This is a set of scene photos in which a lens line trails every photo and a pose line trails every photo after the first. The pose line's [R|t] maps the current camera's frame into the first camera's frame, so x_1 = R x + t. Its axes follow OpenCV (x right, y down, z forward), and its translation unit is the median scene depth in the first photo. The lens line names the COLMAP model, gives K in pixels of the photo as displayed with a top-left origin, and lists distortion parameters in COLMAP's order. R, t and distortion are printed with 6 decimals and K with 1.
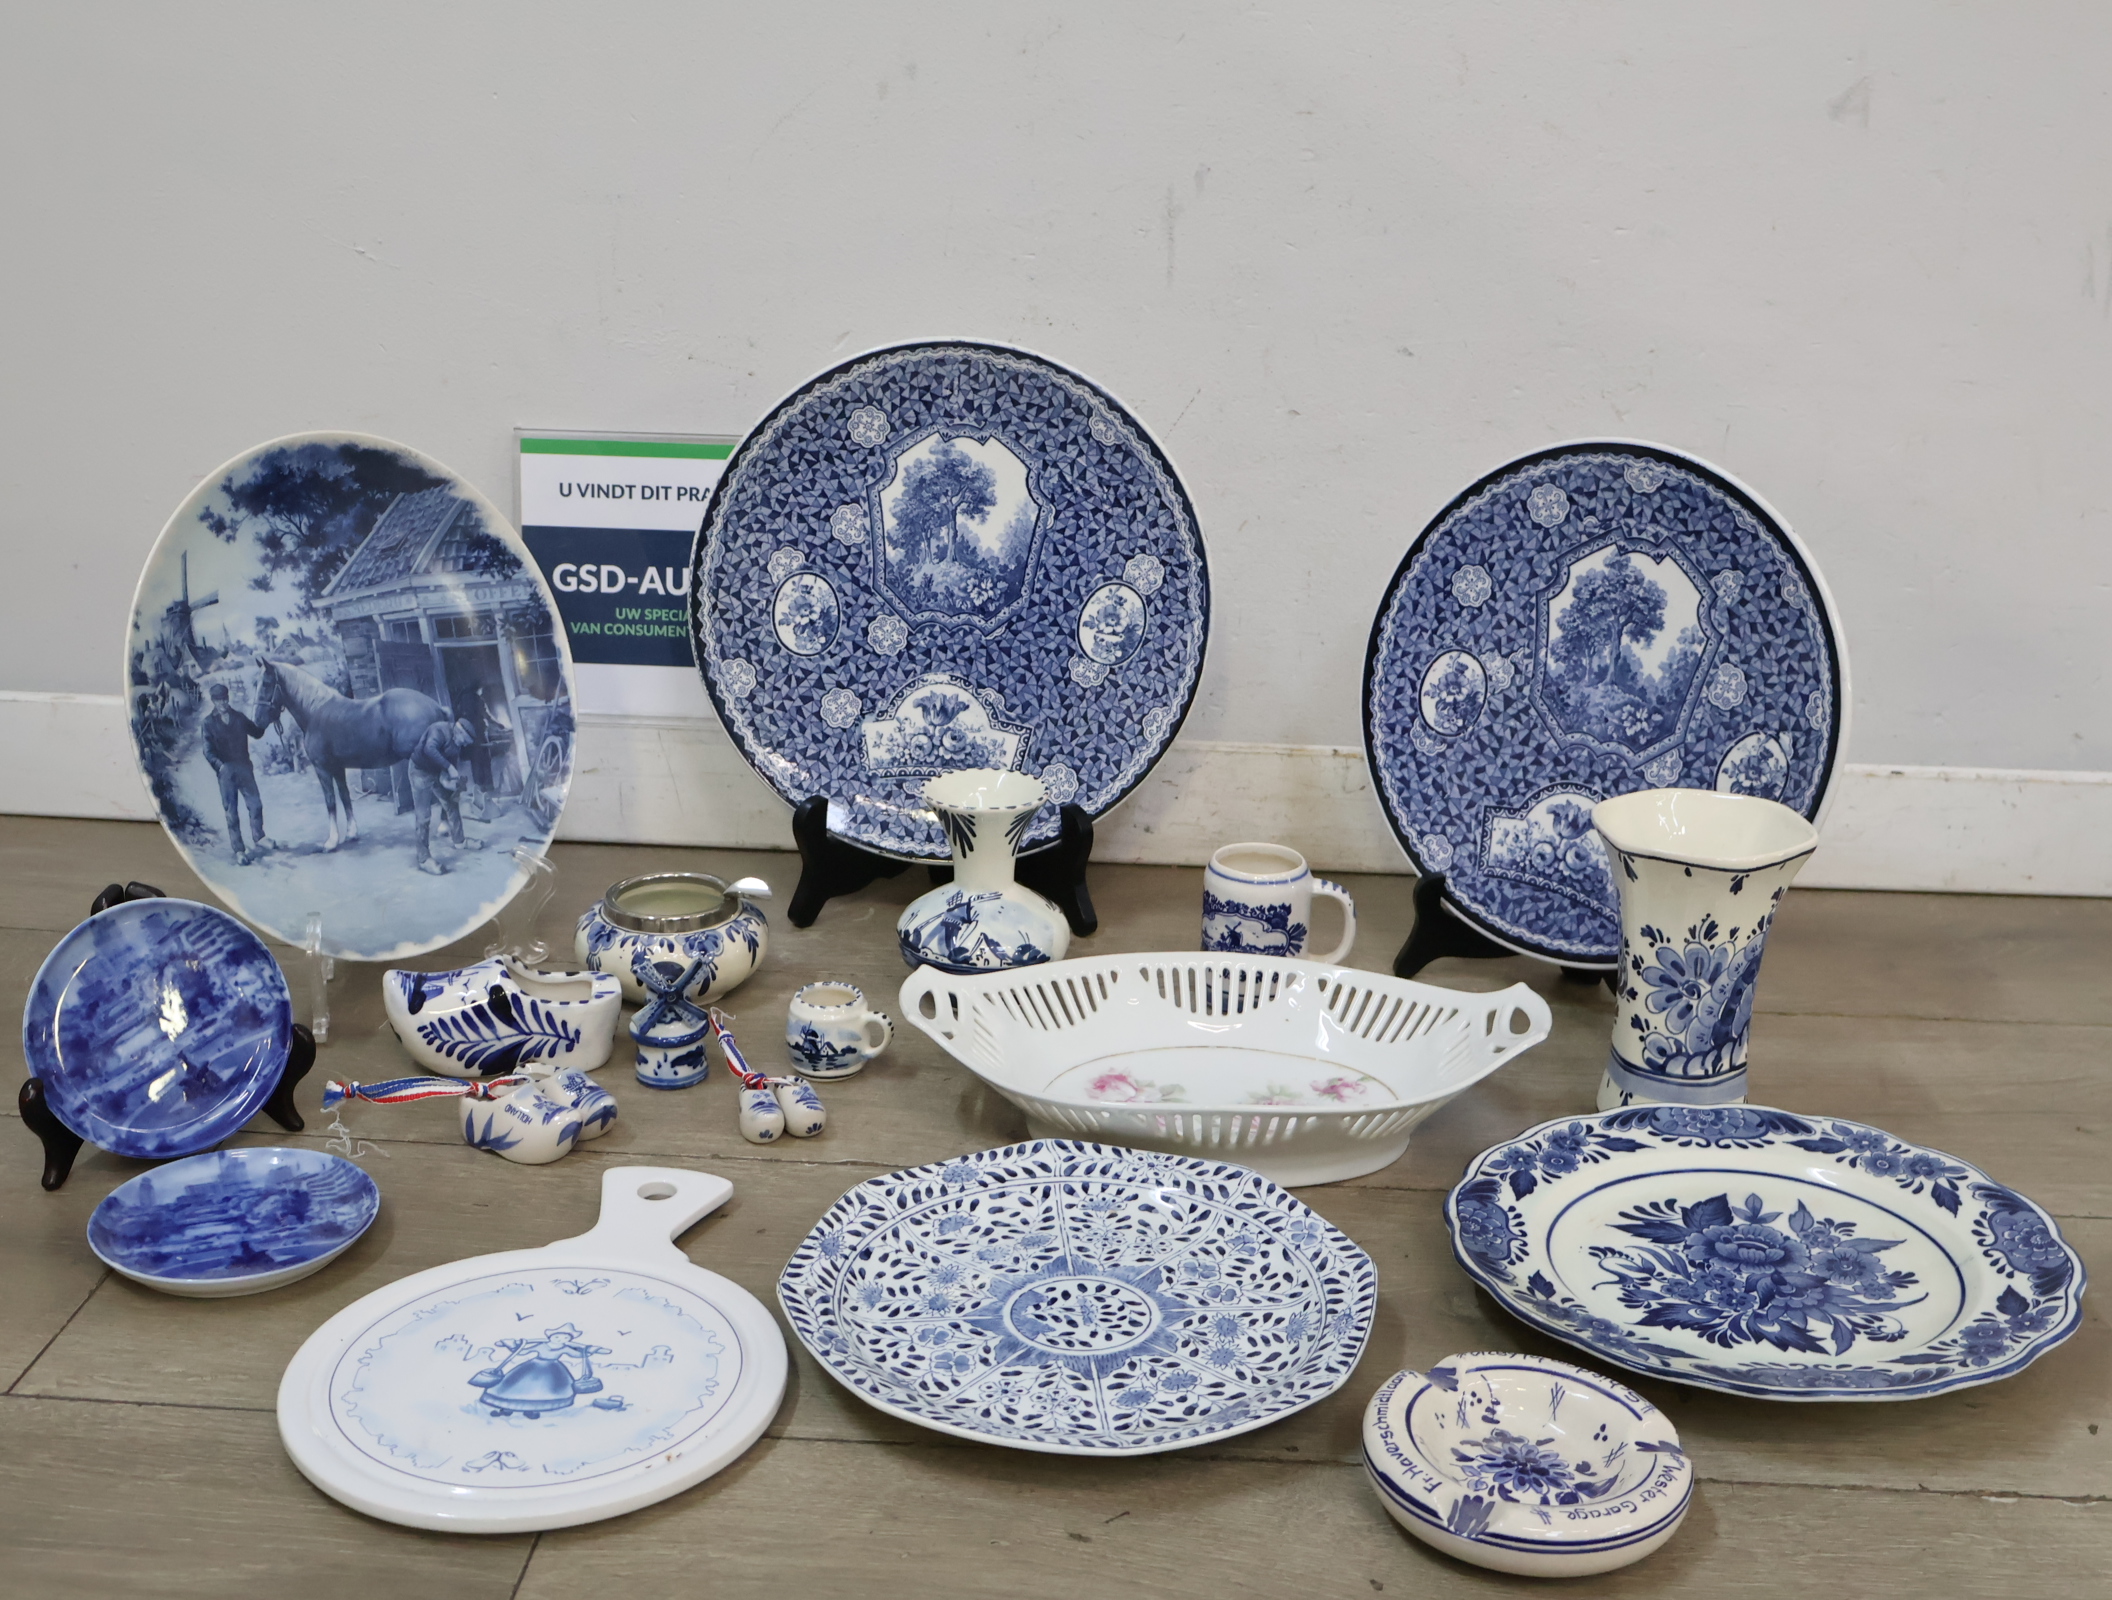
lens RADIAL K [[2350.0, 0, 1056.3], [0, 2350.0, 806.9], [0, 0, 1]] dist [0.009645, 0.000000]
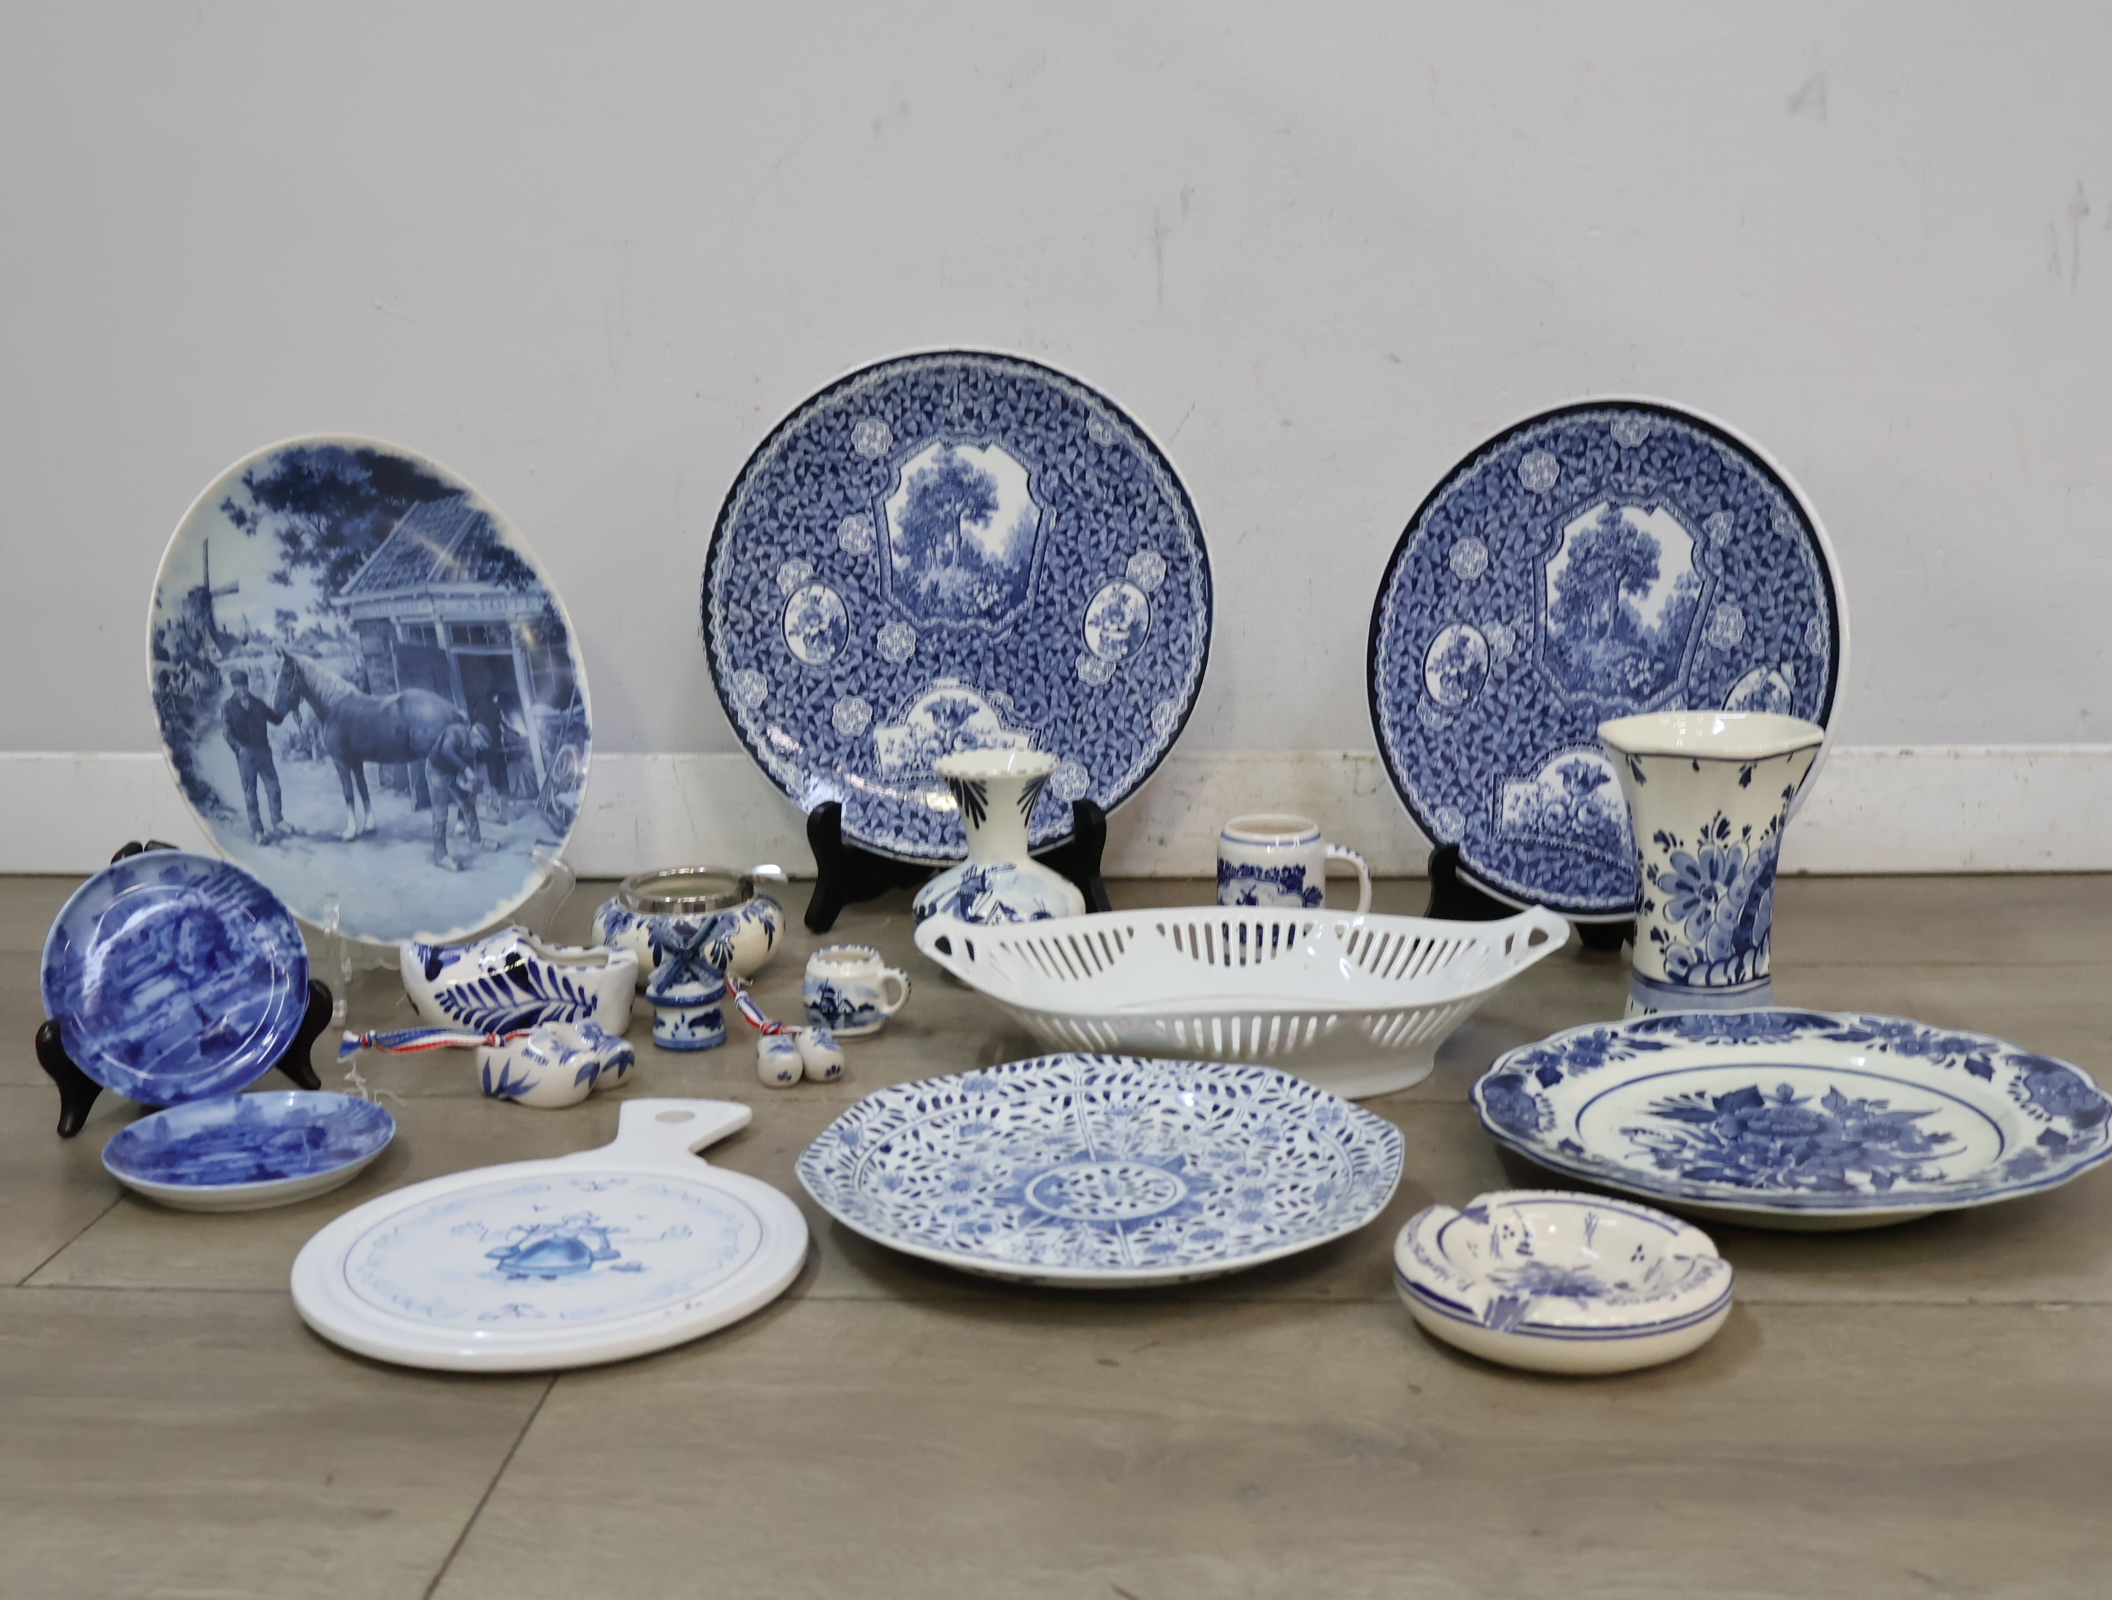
lens RADIAL K [[2350.0, 0, 1051.3], [0, 2350.0, 796.1], [0, 0, 1]] dist [0.009645, 0.000000]
pose [[0.999250, -0.037335, -0.010246, 0.003366], [0.035844, 0.992172, -0.119626, 0.129152], [0.014632, 0.119169, 0.992766, 0.001741]]
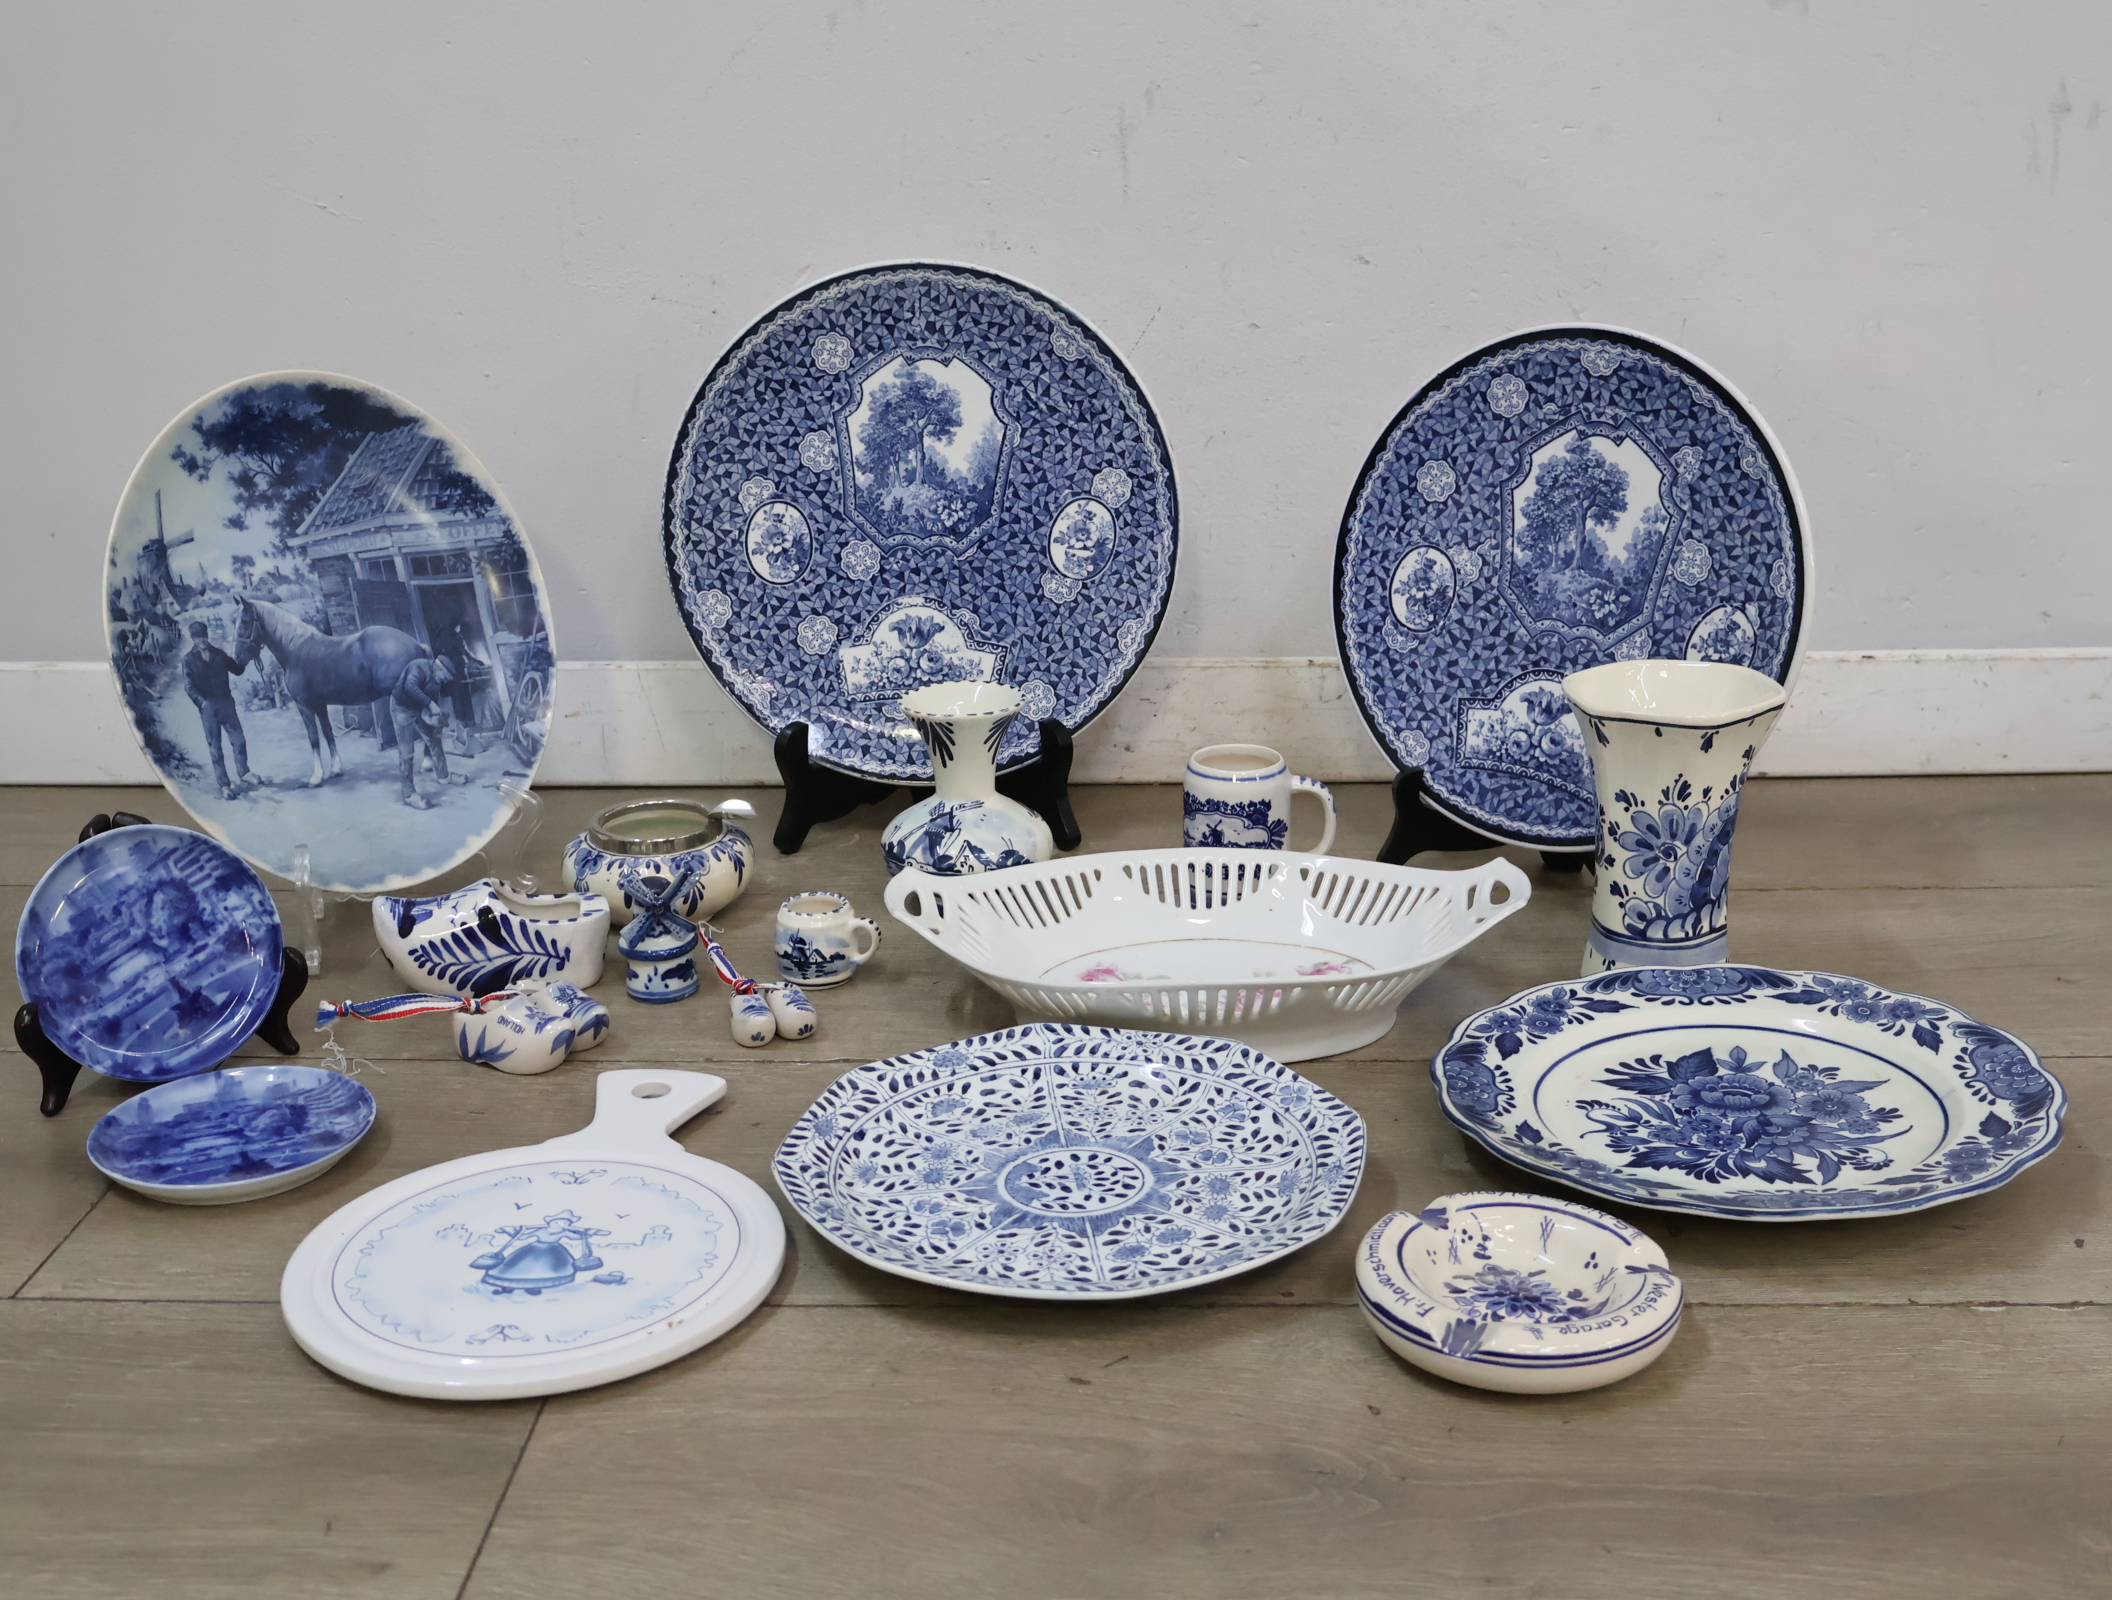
lens RADIAL K [[2350.0, 0, 1055.1], [0, 2350.0, 799.9], [0, 0, 1]] dist [0.009645, 0.000000]
pose [[0.999032, -0.043958, 0.001894, 0.005691], [0.043973, 0.998995, -0.008686, 0.046517], [-0.001510, 0.008761, 0.999960, -0.007896]]
